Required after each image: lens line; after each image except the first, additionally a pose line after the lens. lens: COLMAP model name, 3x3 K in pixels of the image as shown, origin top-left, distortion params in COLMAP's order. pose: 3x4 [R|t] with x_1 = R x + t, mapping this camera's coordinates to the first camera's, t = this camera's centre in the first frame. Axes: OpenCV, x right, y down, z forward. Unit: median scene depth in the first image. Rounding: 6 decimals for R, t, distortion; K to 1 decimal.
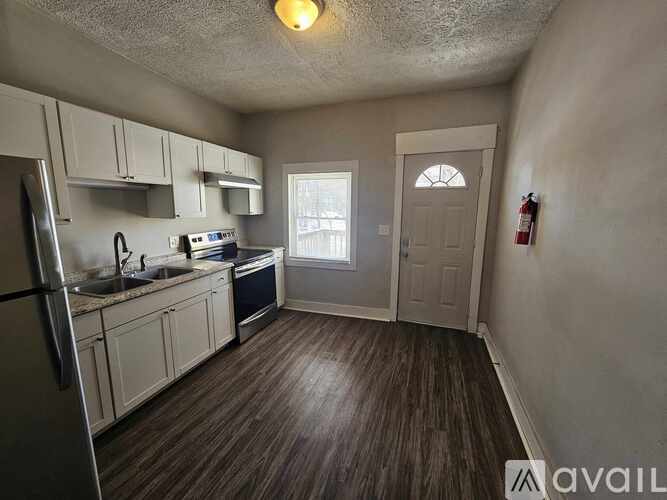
lens RADIAL K [[273.8, 0, 333.5], [0, 273.8, 248.7], [0, 0, 1]] dist [0.000274, 0.000094]
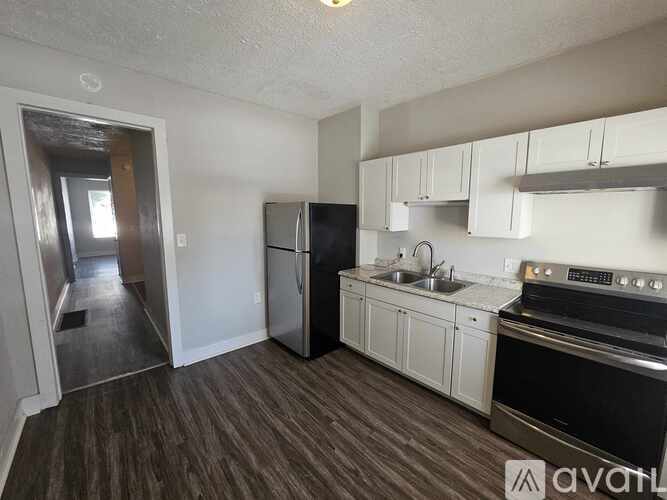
lens RADIAL K [[270.9, 0, 335.9], [0, 270.9, 249.0], [0, 0, 1]] dist [0.000205, 0.000040]
pose [[-0.474074, 0.111937, -0.873341, 0.449865], [-0.139627, 0.969777, 0.200091, -0.195619], [0.869344, 0.216800, -0.444116, 1.073713]]
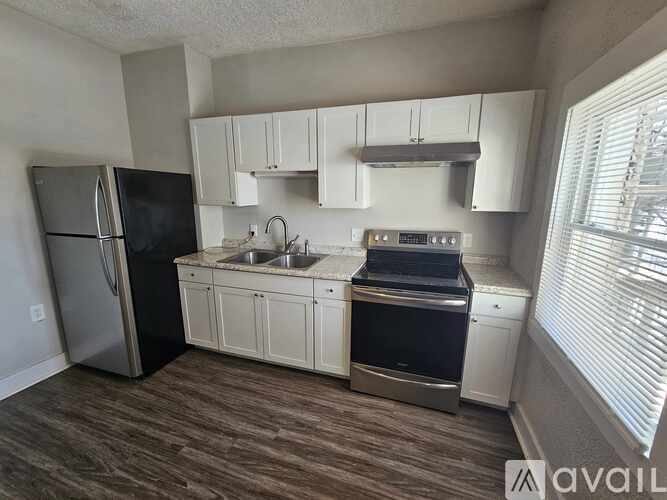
lens RADIAL K [[273.8, 0, 333.5], [0, 273.8, 248.7], [0, 0, 1]] dist [0.000274, 0.000094]
pose [[0.029150, 0.195645, -0.980242, 0.349873], [-0.160857, 0.968795, 0.188577, -0.164592], [0.986547, 0.152181, 0.059712, 1.058363]]
